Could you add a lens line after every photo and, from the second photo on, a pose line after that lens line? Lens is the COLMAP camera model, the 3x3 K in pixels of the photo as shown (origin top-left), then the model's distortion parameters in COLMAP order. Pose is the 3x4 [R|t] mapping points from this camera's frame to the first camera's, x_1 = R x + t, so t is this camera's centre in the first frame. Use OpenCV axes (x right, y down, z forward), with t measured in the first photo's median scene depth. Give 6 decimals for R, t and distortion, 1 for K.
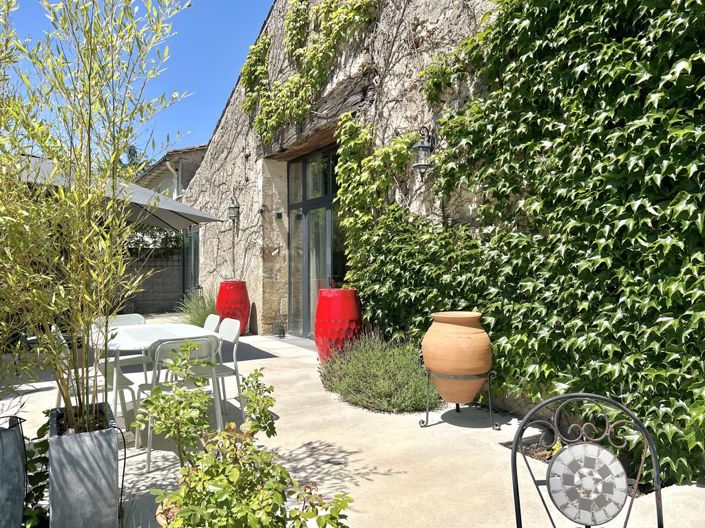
lens RADIAL K [[532.4, 0, 351.7], [0, 532.4, 266.2], [0, 0, 1]] dist [0.026948, -0.036657]
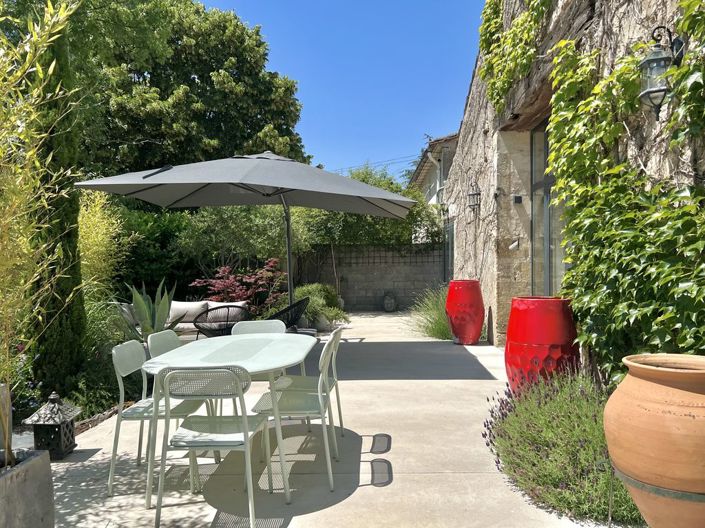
lens RADIAL K [[532.4, 0, 354.3], [0, 532.4, 264.6], [0, 0, 1]] dist [0.026948, -0.036657]
pose [[0.831262, -0.004085, -0.555865, 0.151691], [0.009396, 0.999933, 0.006703, -0.006702], [0.555801, -0.010795, 0.831245, 0.274600]]
